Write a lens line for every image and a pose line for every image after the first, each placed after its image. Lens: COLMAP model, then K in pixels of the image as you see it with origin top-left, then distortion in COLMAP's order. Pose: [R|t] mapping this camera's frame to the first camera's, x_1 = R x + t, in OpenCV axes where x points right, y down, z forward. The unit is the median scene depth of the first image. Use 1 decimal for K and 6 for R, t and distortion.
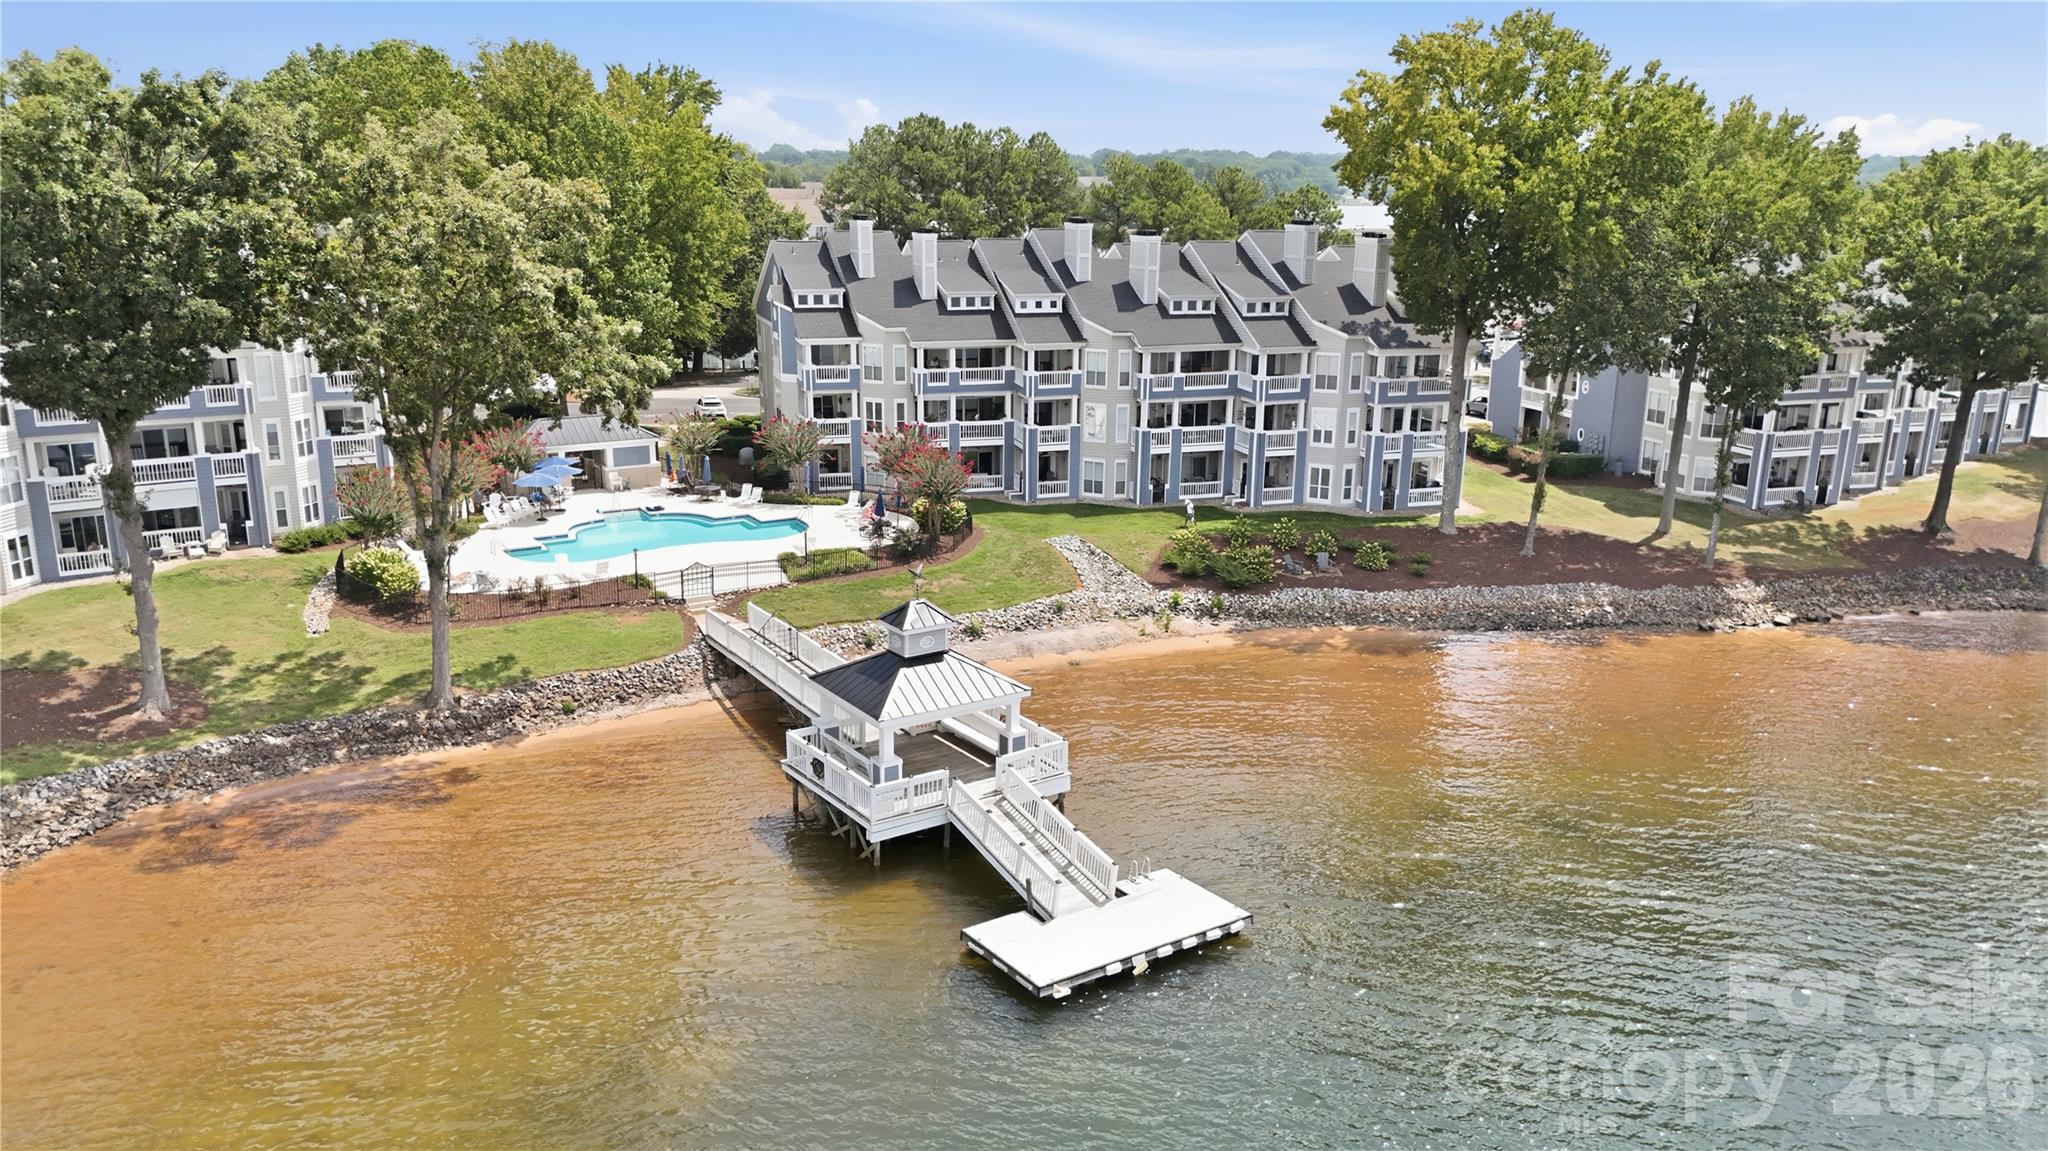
lens RADIAL K [[1500.7, 0, 1024.0], [0, 1500.7, 575.5], [0, 0, 1]] dist [0.110066, -0.139962]
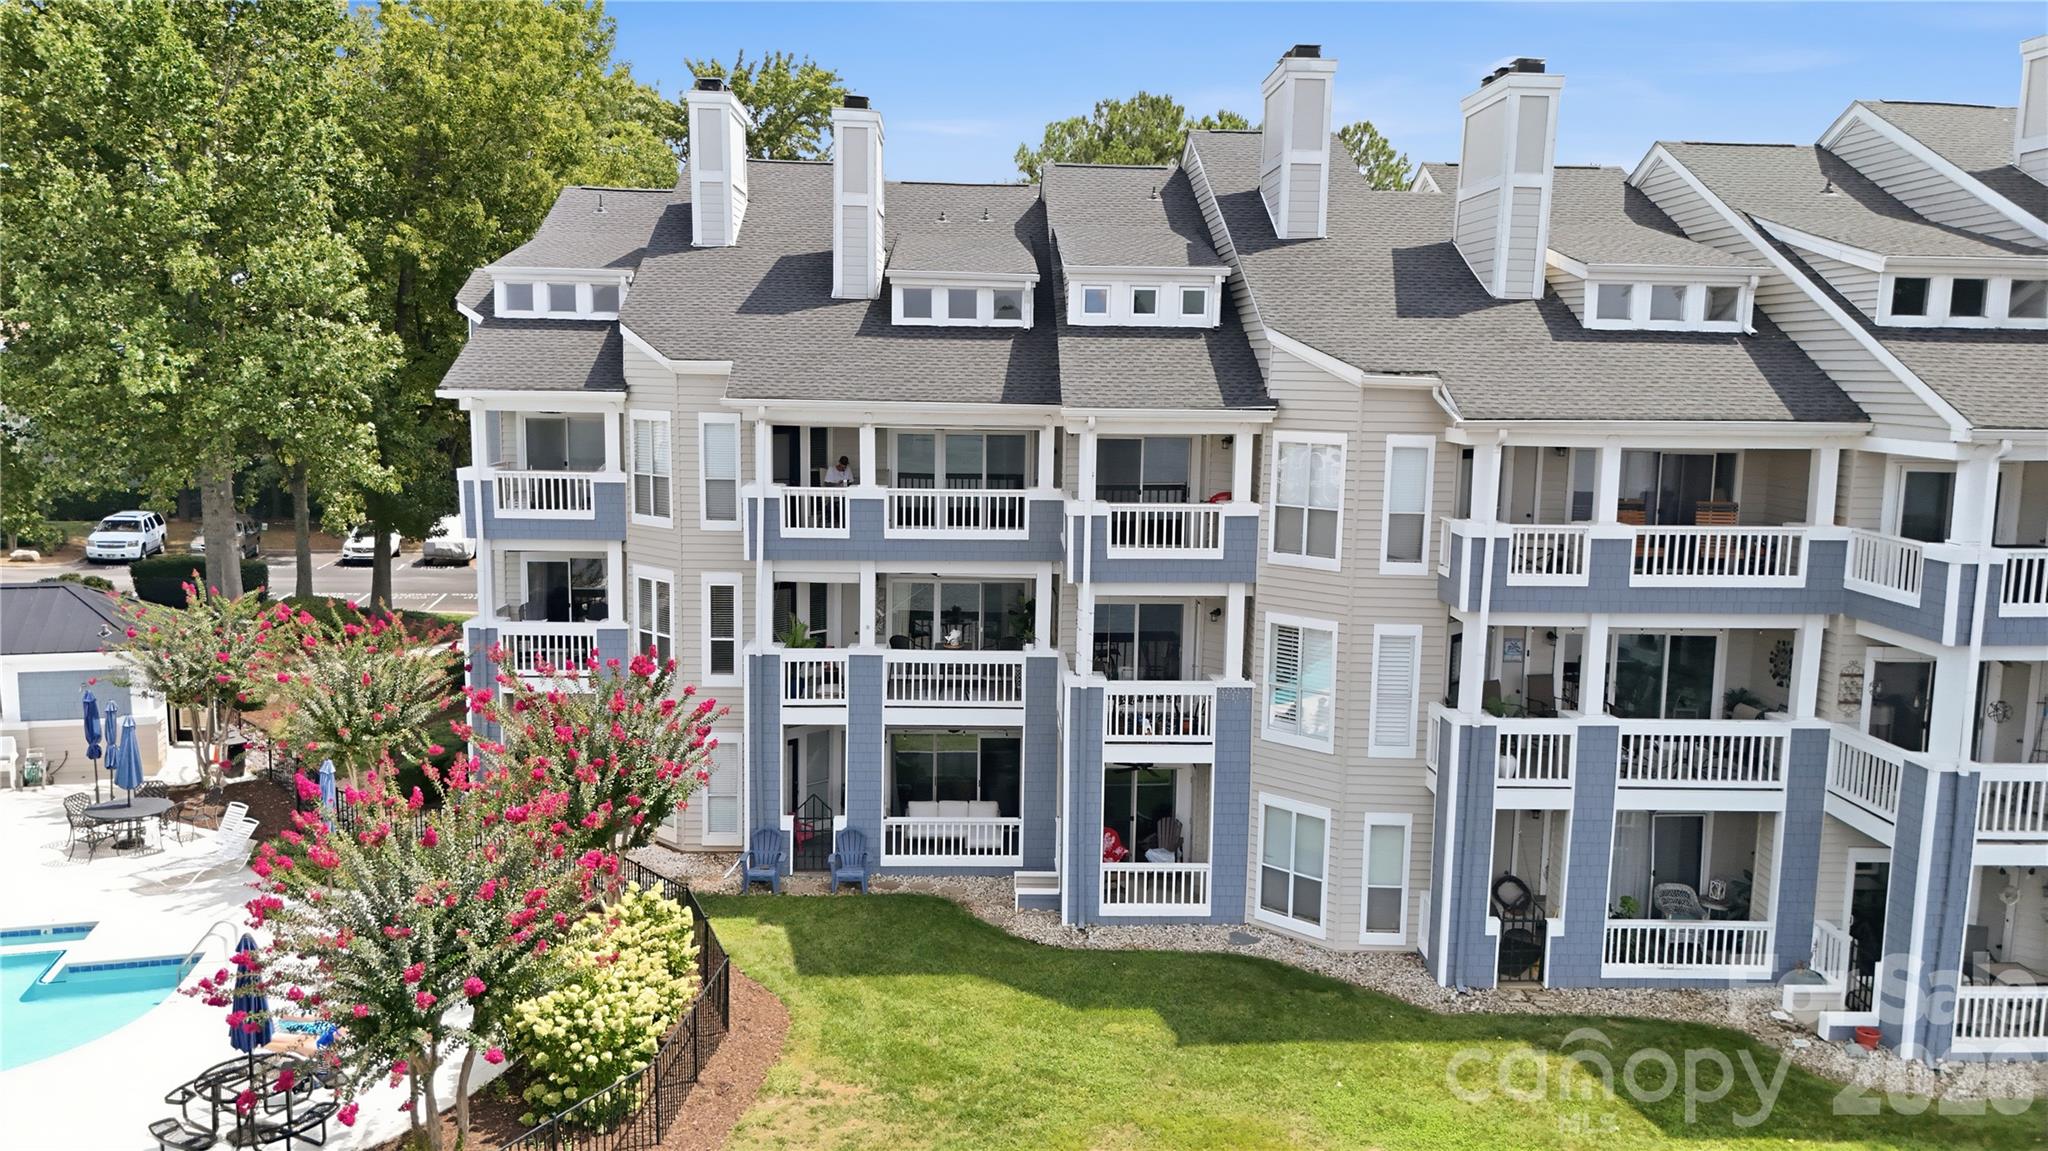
lens RADIAL K [[1500.7, 0, 1024.0], [0, 1500.7, 575.5], [0, 0, 1]] dist [0.110066, -0.139962]
pose [[0.964231, 0.043985, -0.261387, 0.071197], [-0.076017, 0.990600, -0.113726, -0.084079], [0.253928, 0.129528, 0.958511, 0.695715]]
